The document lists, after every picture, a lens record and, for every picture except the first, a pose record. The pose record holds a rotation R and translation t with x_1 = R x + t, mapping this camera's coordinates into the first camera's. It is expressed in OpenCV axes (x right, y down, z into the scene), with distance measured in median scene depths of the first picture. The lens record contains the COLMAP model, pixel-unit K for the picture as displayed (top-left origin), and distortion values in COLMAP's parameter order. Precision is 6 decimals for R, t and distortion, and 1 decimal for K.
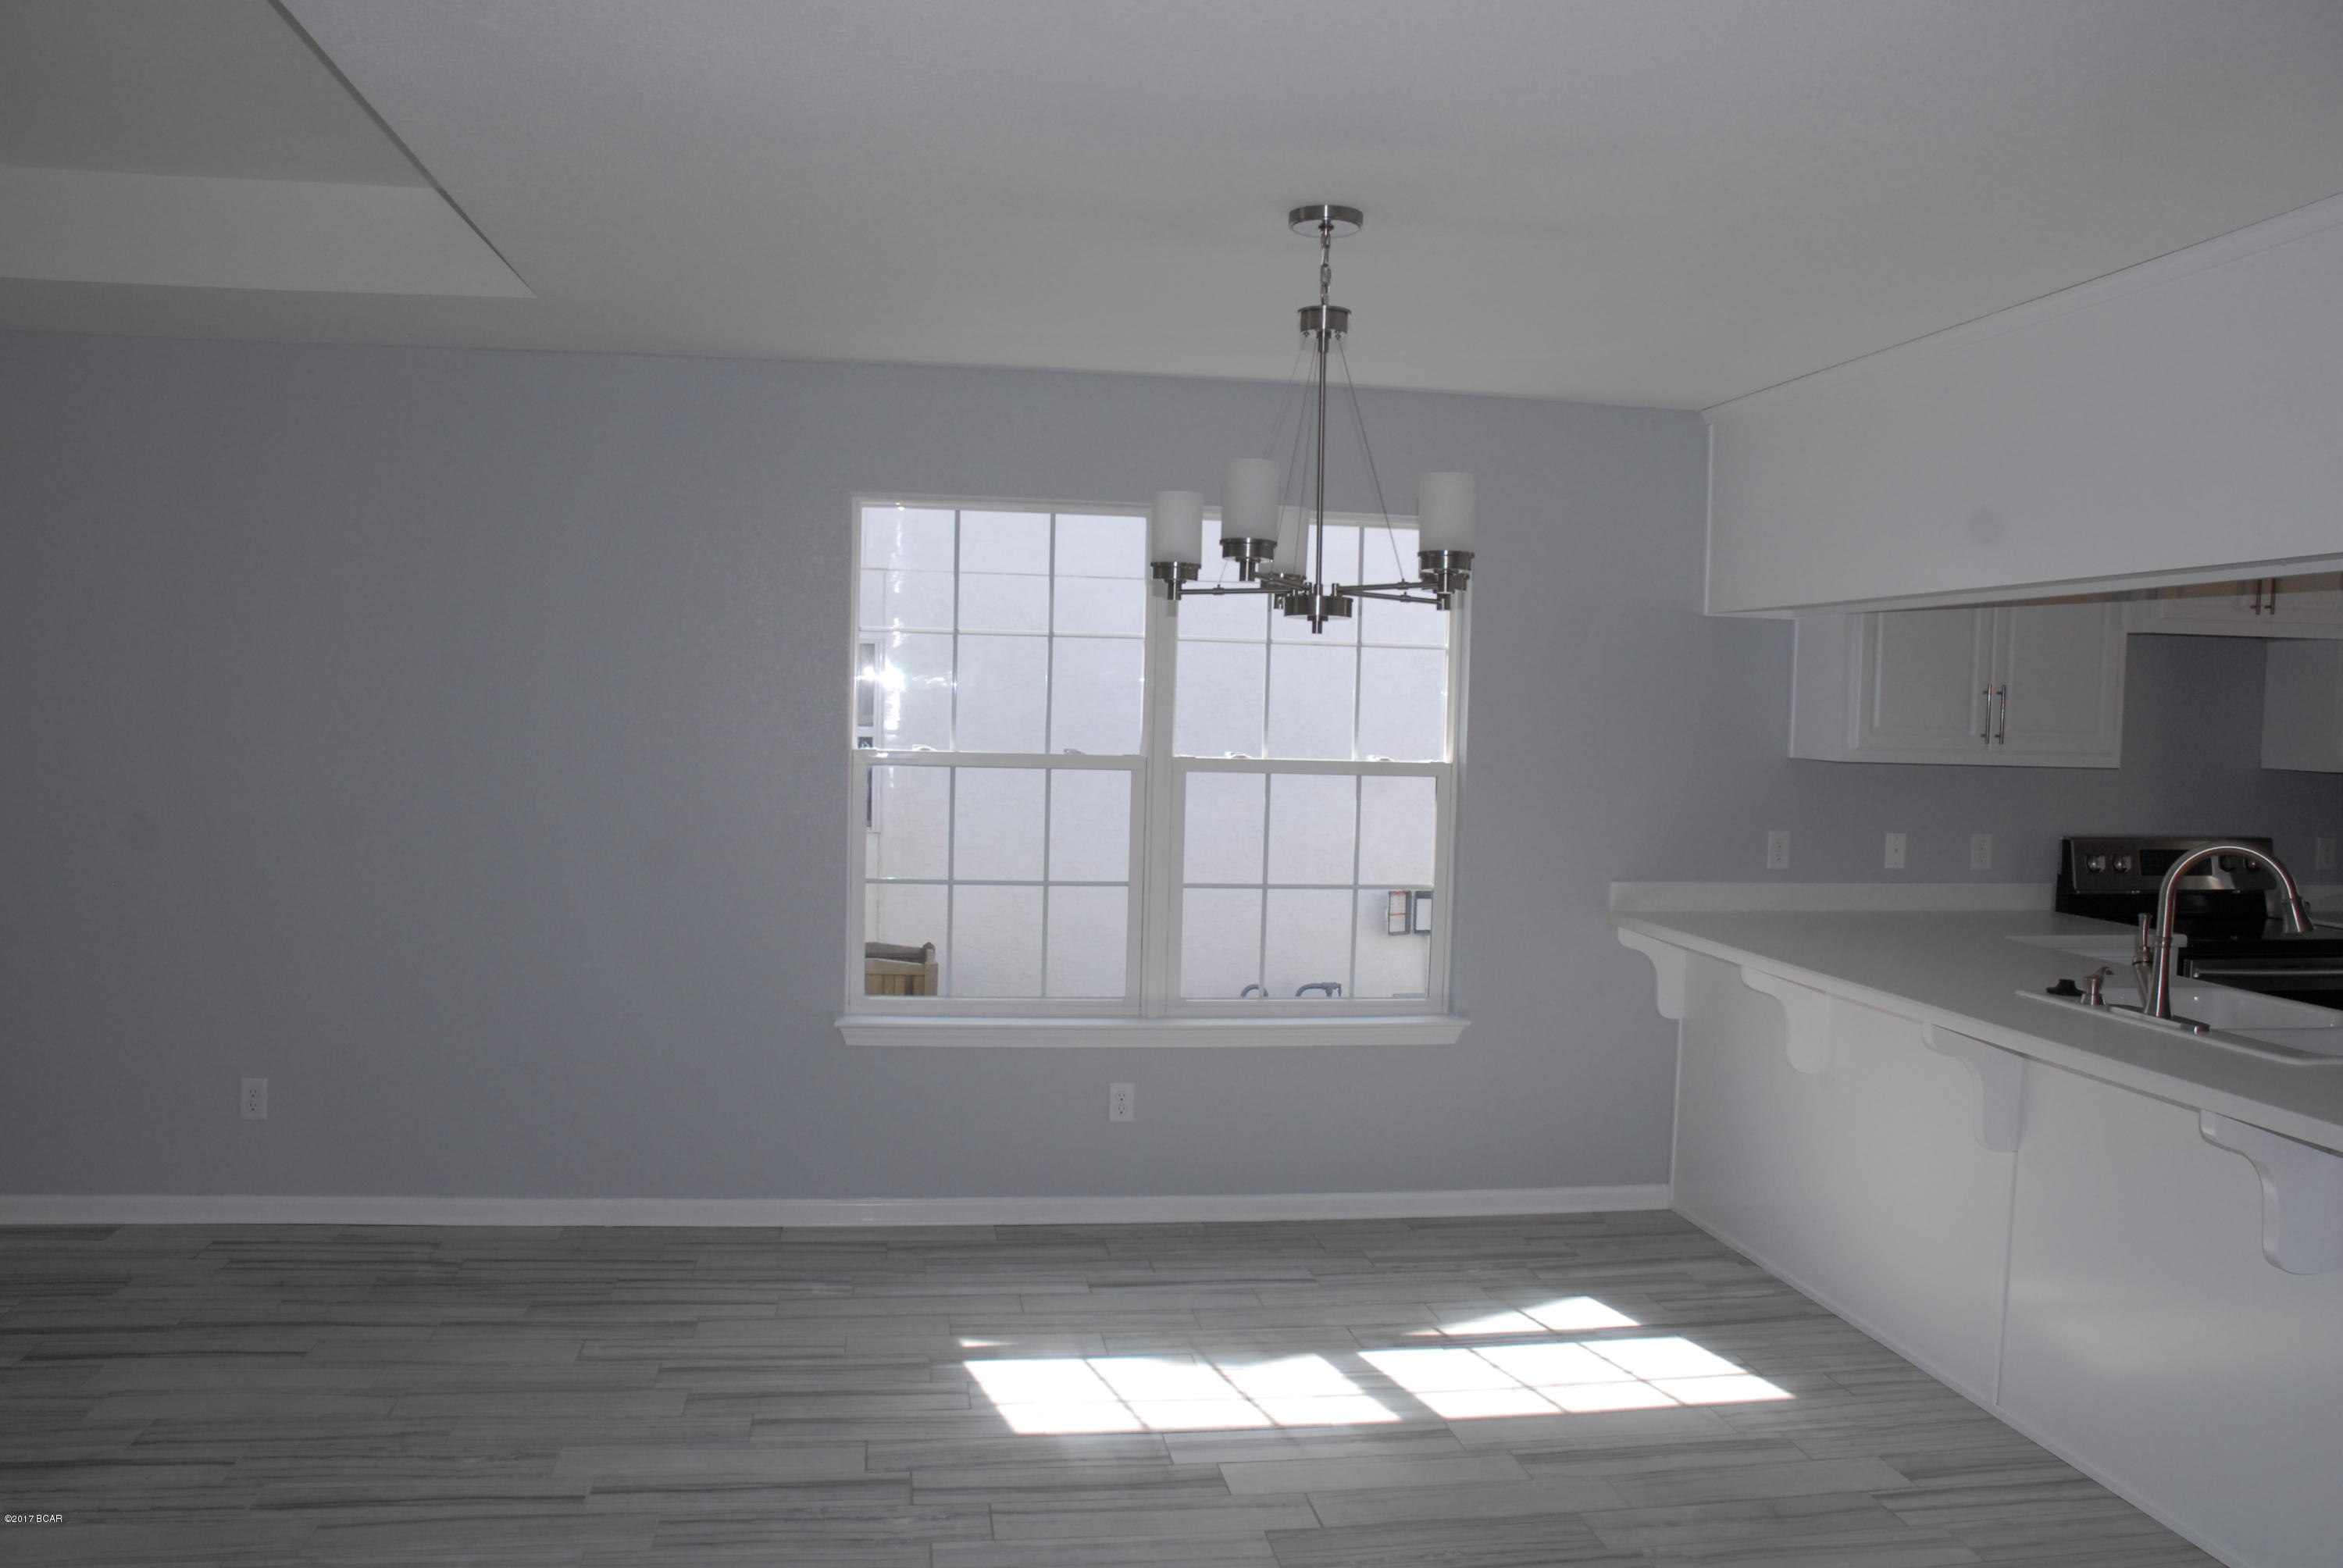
lens RADIAL K [[1824.2, 0, 1166.1], [0, 1824.2, 829.0], [0, 0, 1]] dist [-0.173964, 0.161098]
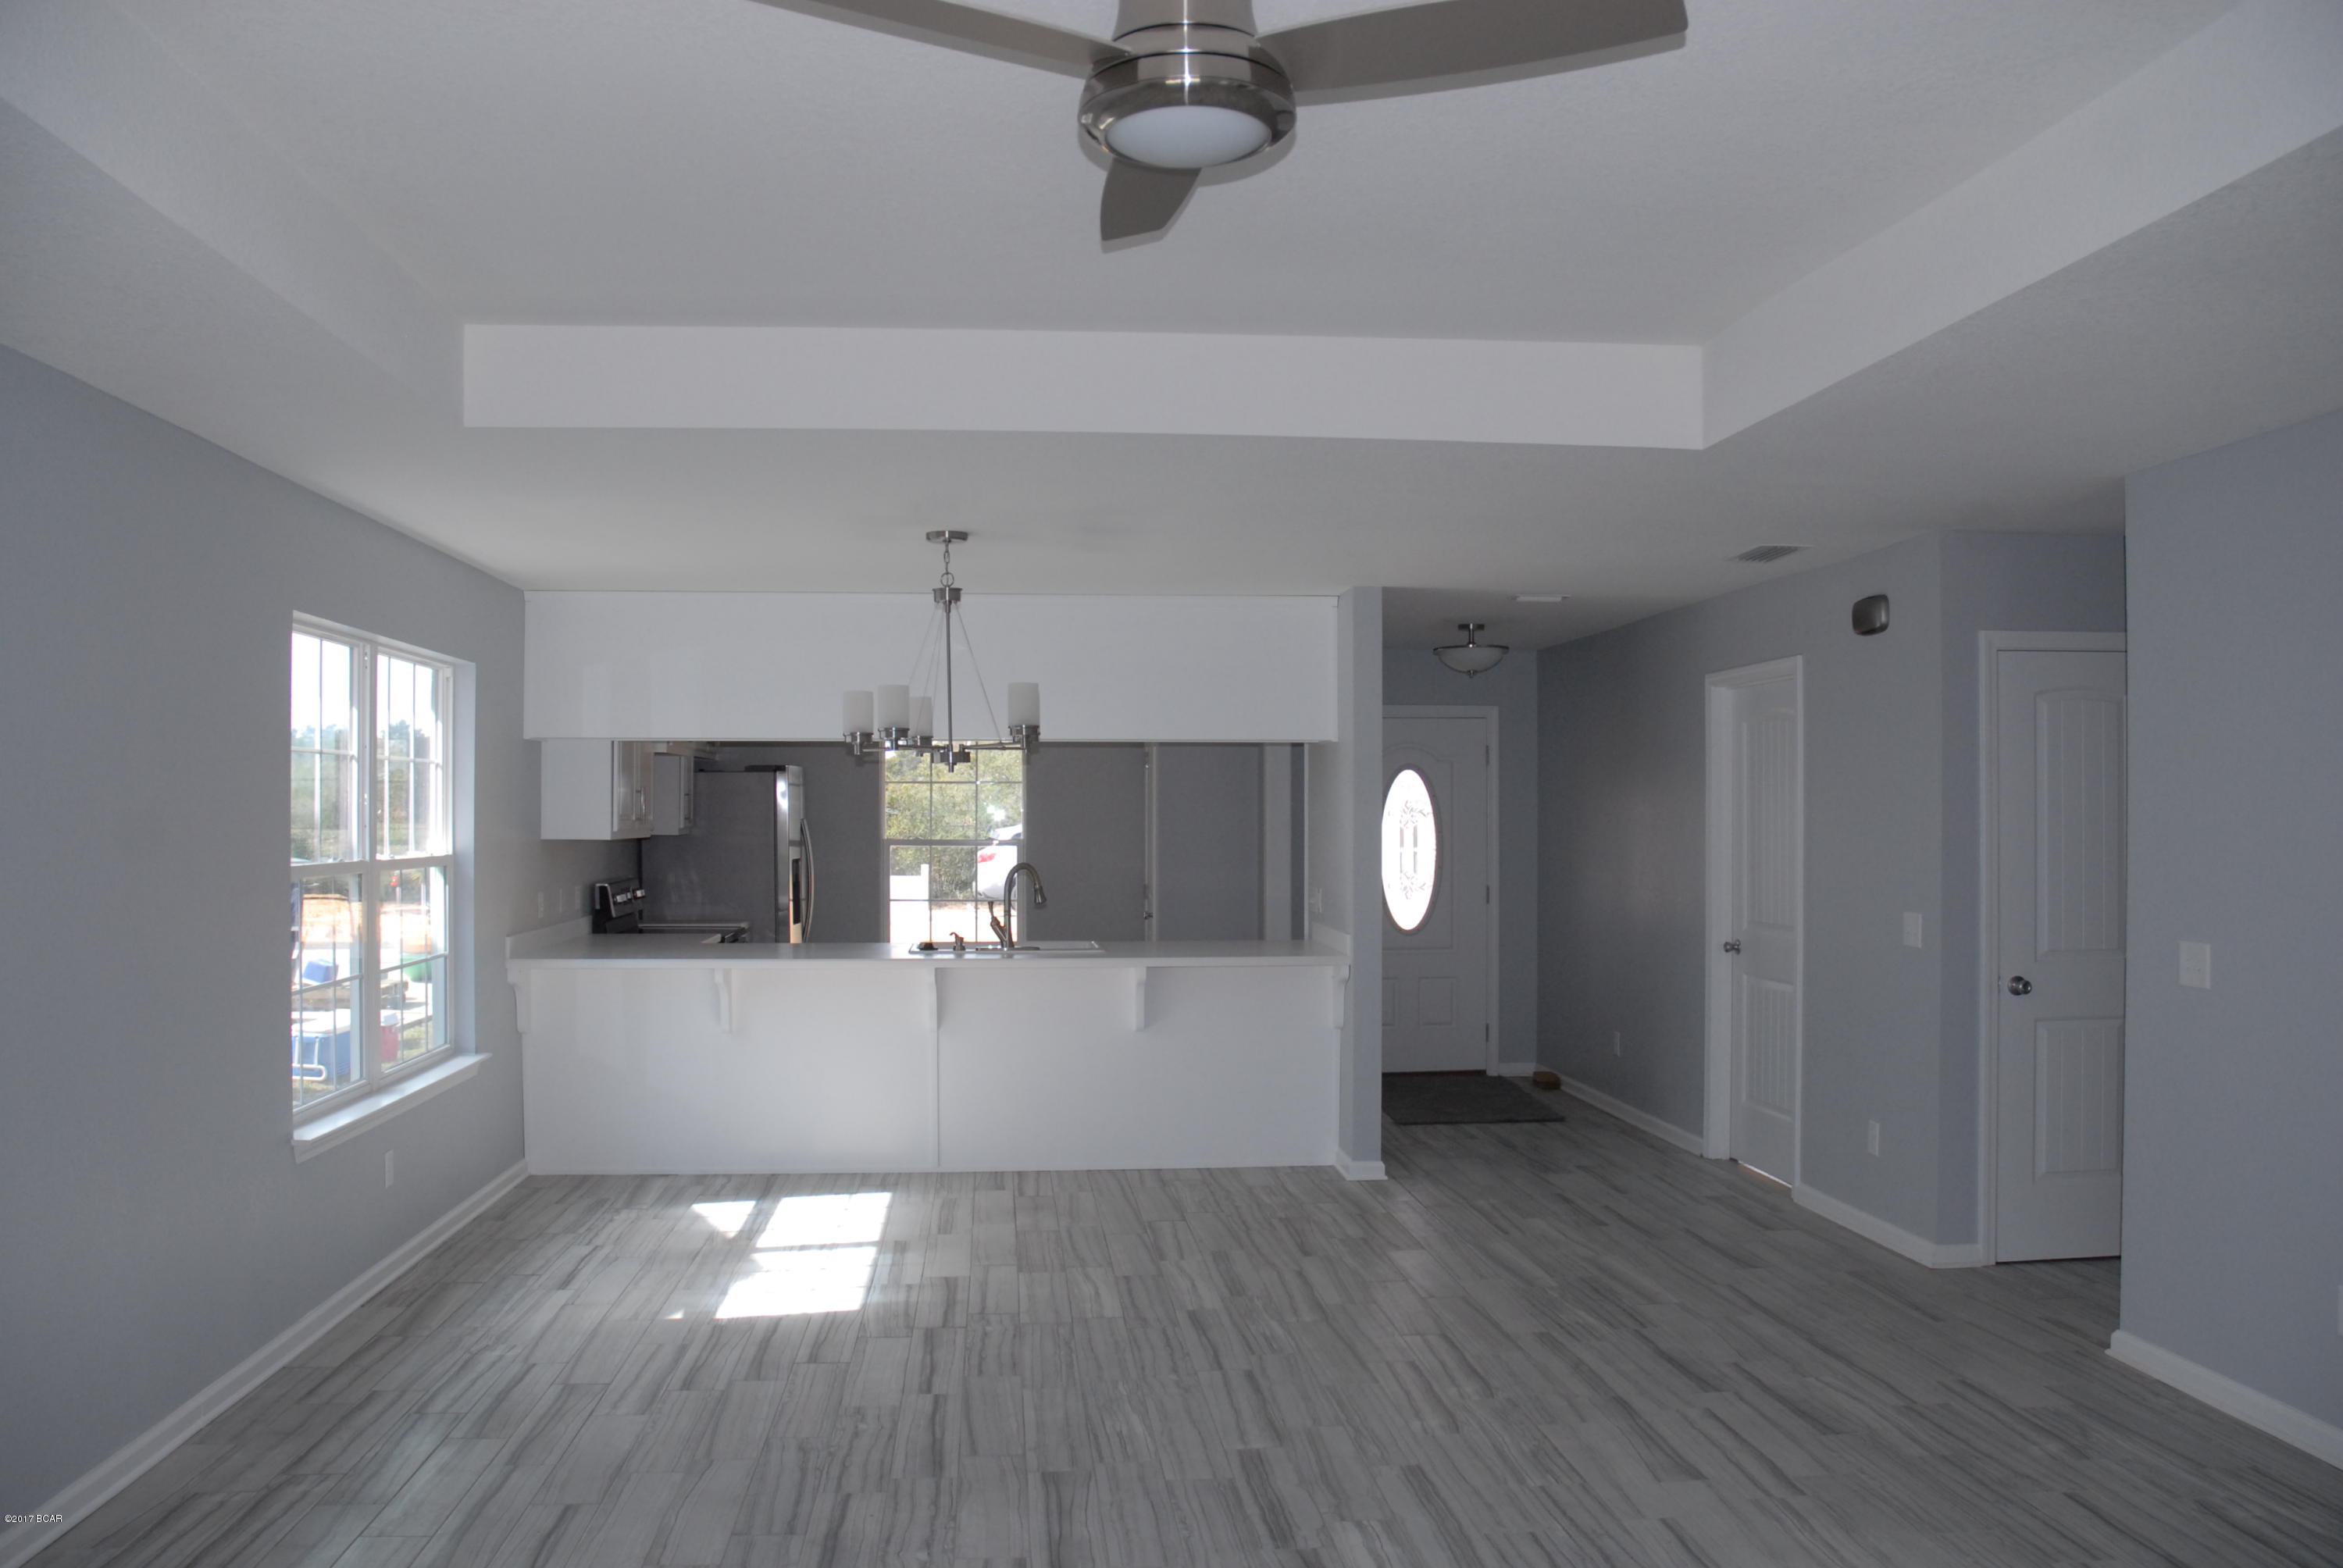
lens RADIAL K [[1824.2, 0, 1166.1], [0, 1824.2, 829.0], [0, 0, 1]] dist [-0.173964, 0.161098]
pose [[0.041517, -0.027427, 0.998761, -1.537476], [0.065633, 0.997539, 0.024665, -0.075690], [-0.996980, 0.064528, 0.043215, 0.659668]]
